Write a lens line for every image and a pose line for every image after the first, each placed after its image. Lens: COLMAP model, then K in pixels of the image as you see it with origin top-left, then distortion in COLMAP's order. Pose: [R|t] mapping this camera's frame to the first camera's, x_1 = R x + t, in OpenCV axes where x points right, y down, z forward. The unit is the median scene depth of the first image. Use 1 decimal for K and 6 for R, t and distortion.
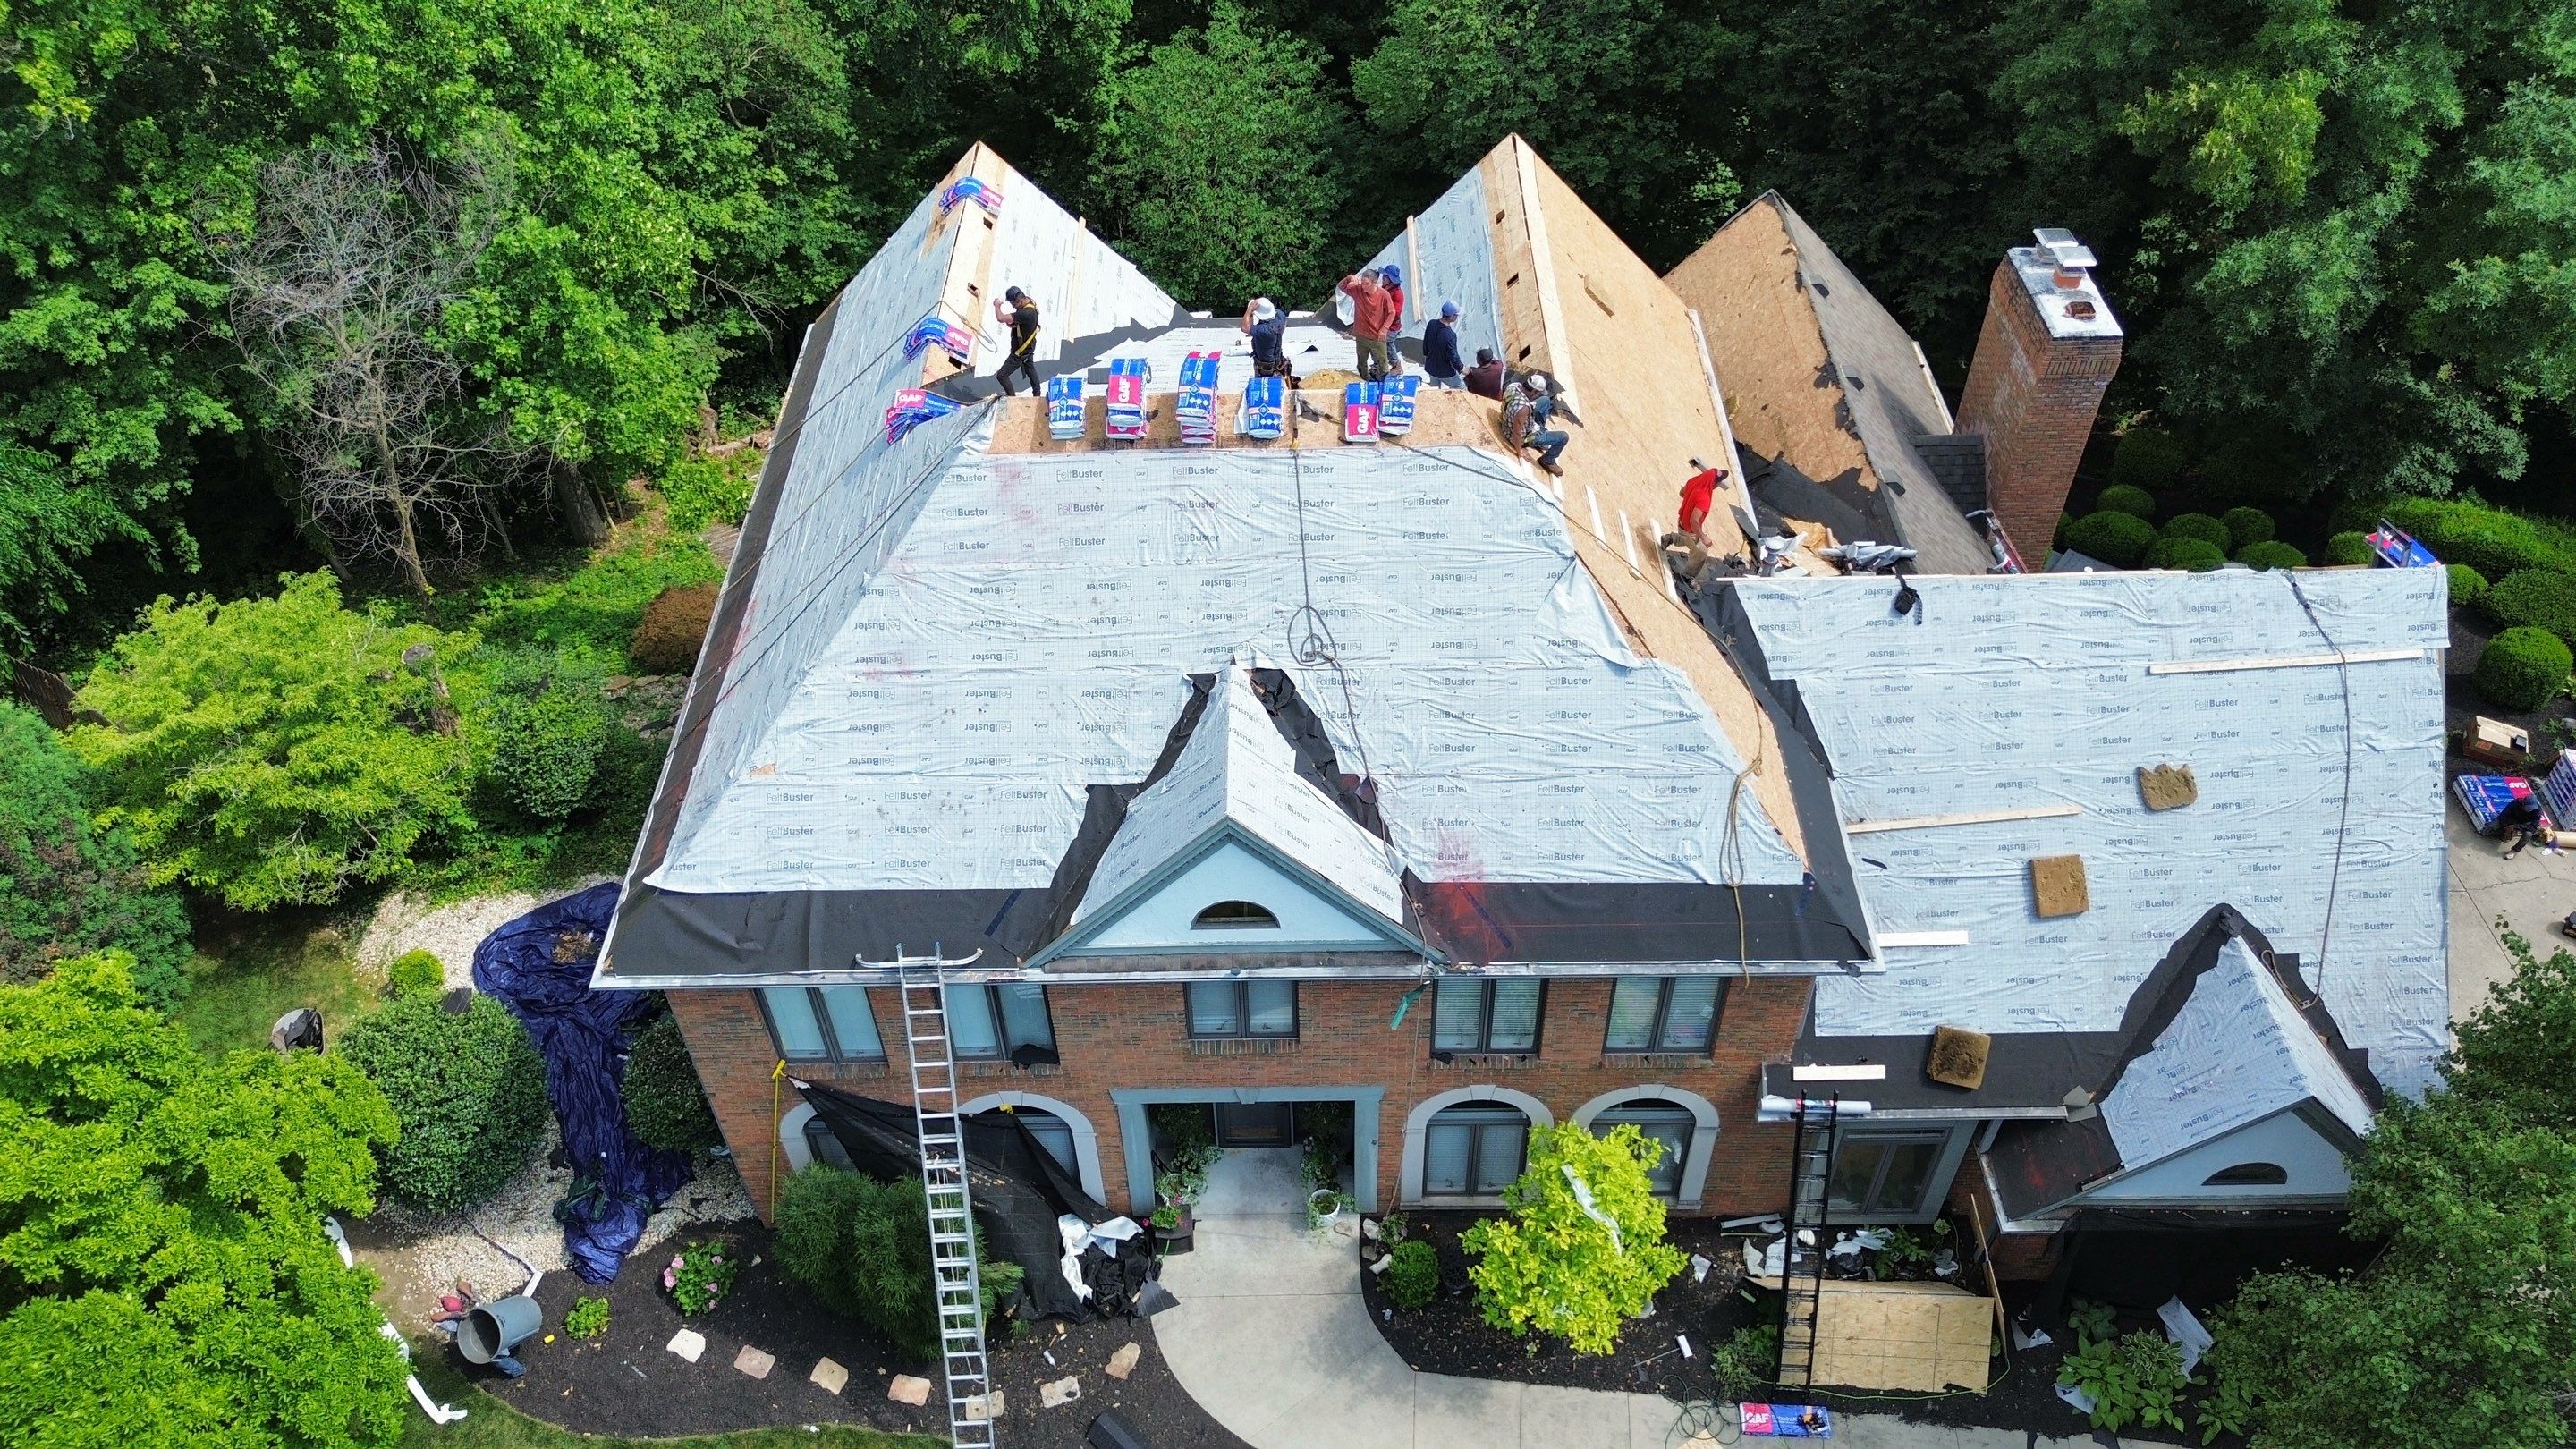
lens RADIAL K [[1833.7, 0, 1294.6], [0, 1833.7, 725.9], [0, 0, 1]] dist [0.068208, -0.080040]
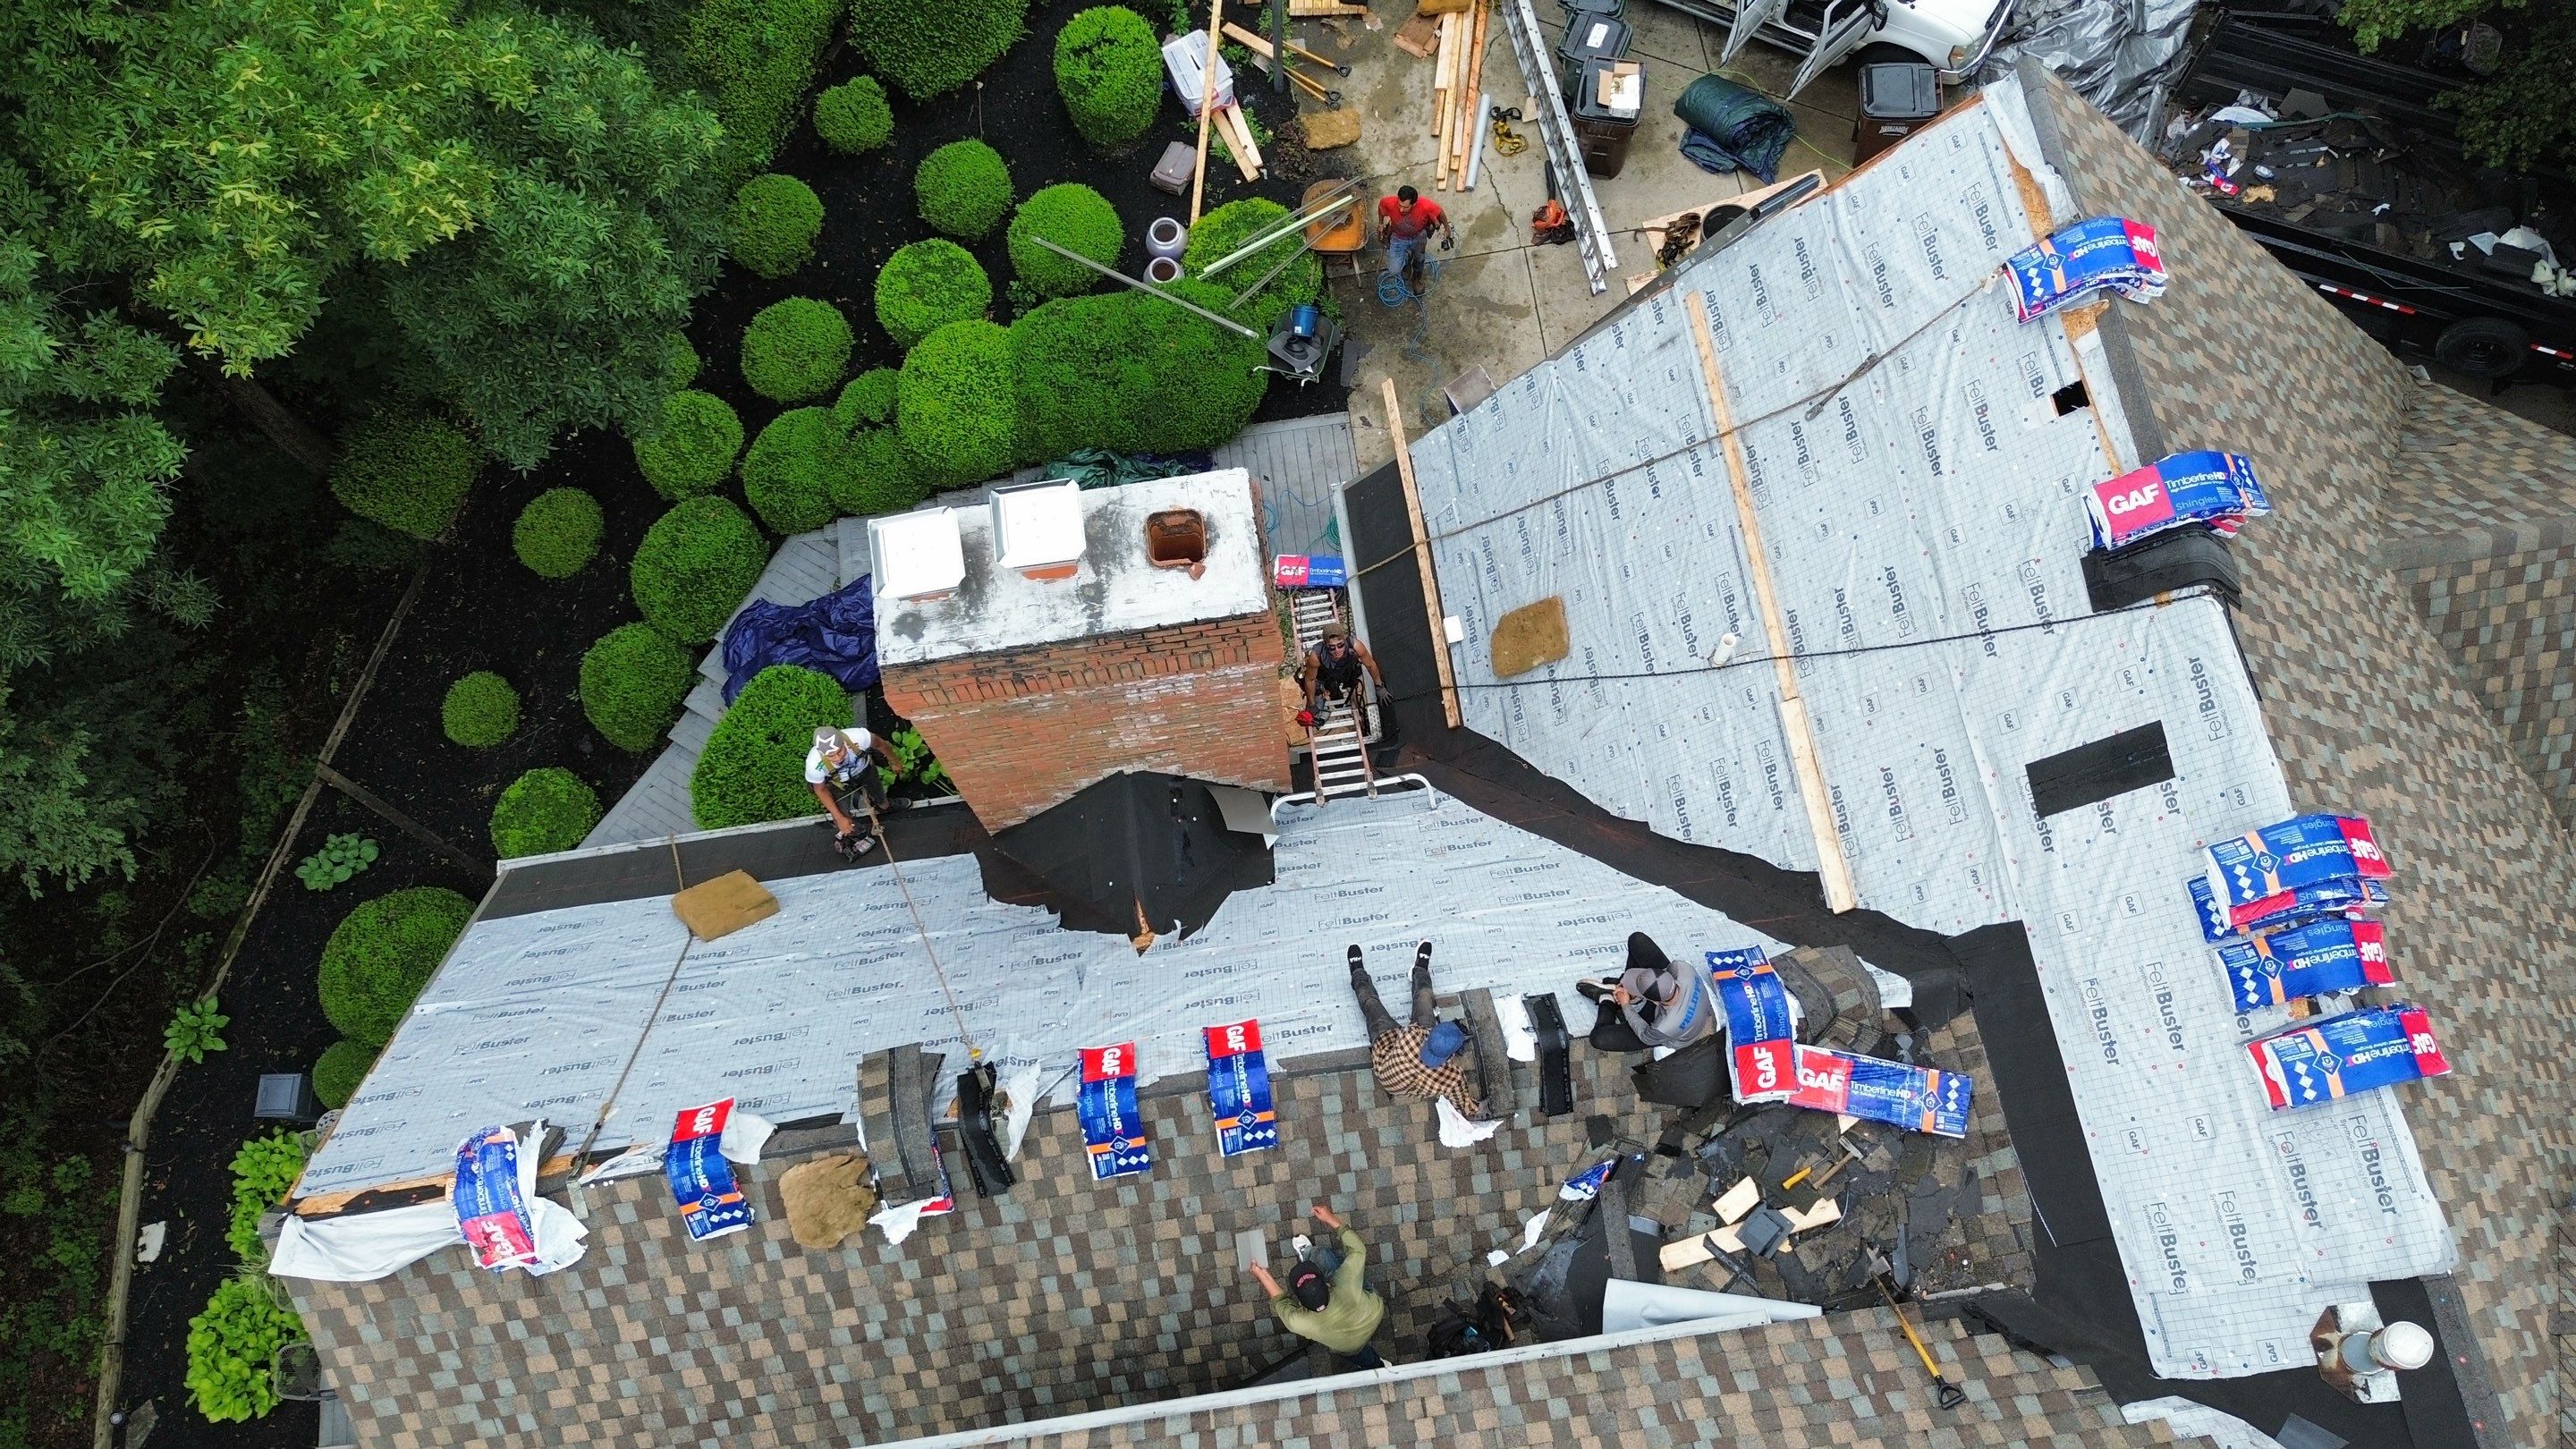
lens RADIAL K [[1833.7, 0, 1268.9], [0, 1833.7, 701.5], [0, 0, 1]] dist [0.068208, -0.080040]
pose [[-0.130736, -0.919693, 0.370233, 0.264605], [0.731608, 0.162525, 0.662069, -0.549817], [-0.669073, 0.357422, 0.651607, 0.828267]]
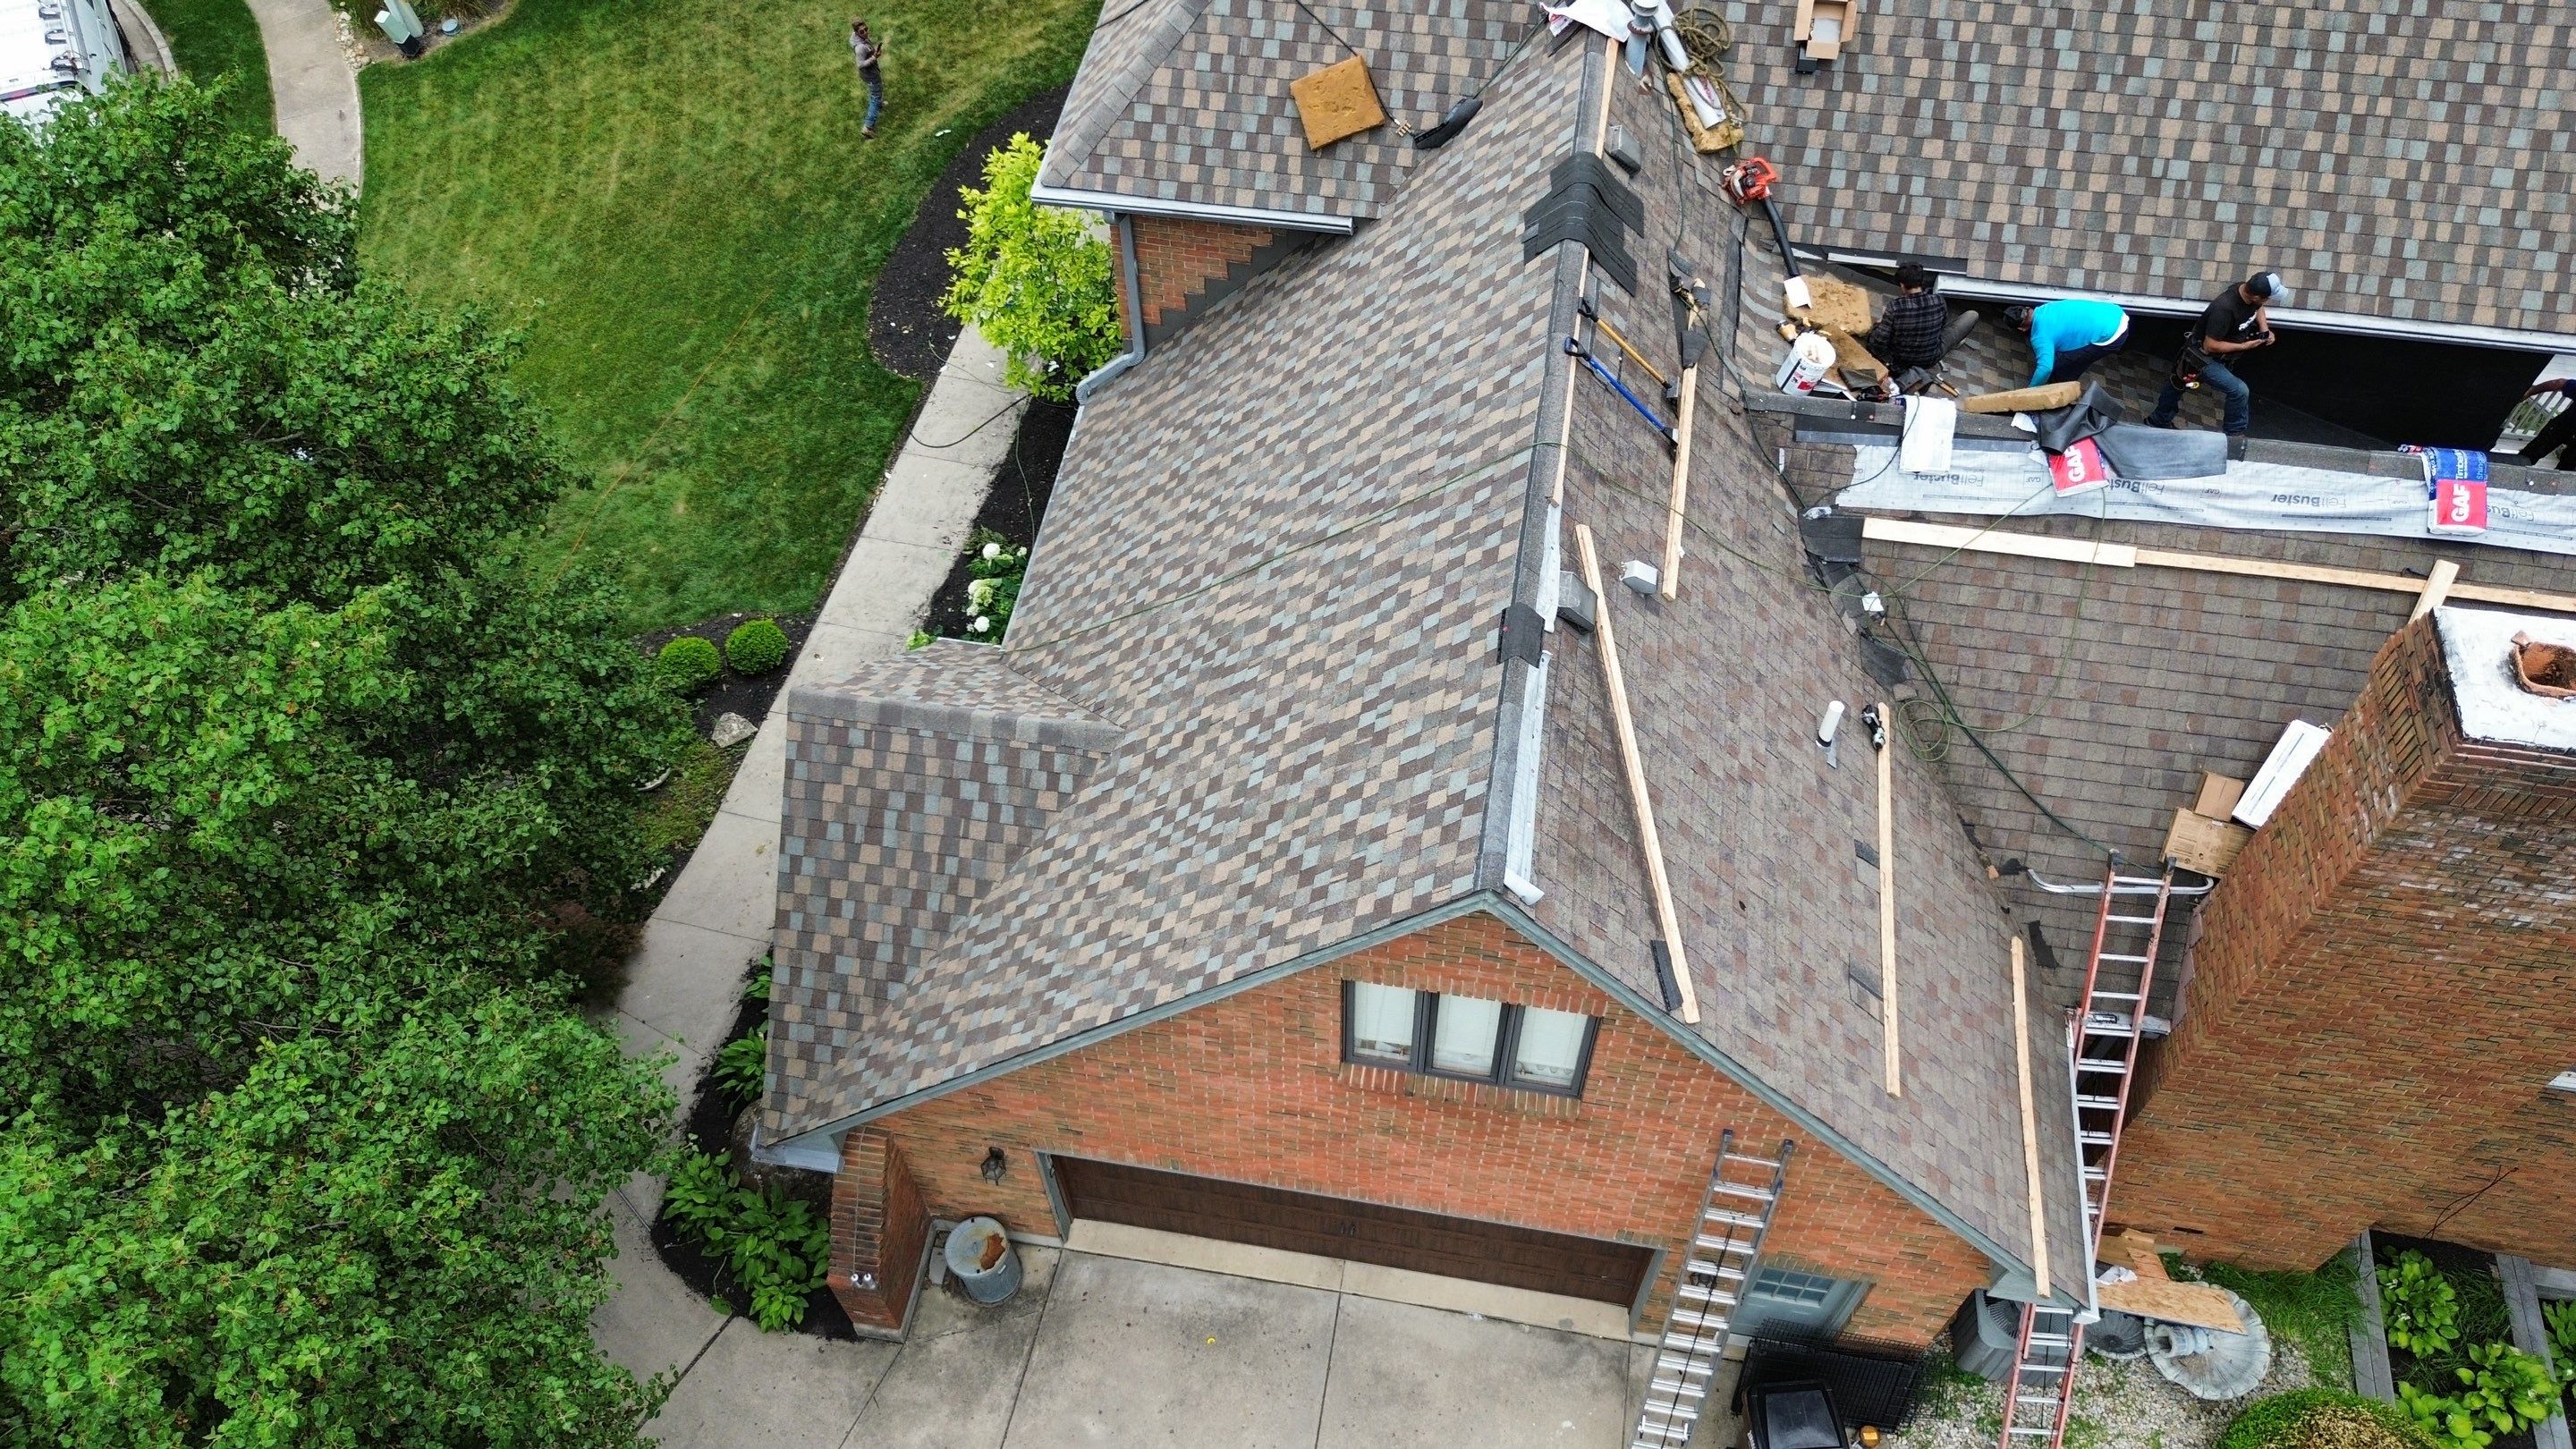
lens RADIAL K [[1833.7, 0, 1288.8], [0, 1833.7, 727.0], [0, 0, 1]] dist [0.068208, -0.080040]
pose [[-0.173358, 0.810415, -0.559620, 0.810059], [-0.677973, 0.313952, 0.664671, -0.346459], [0.714353, 0.494633, 0.495013, 0.698249]]
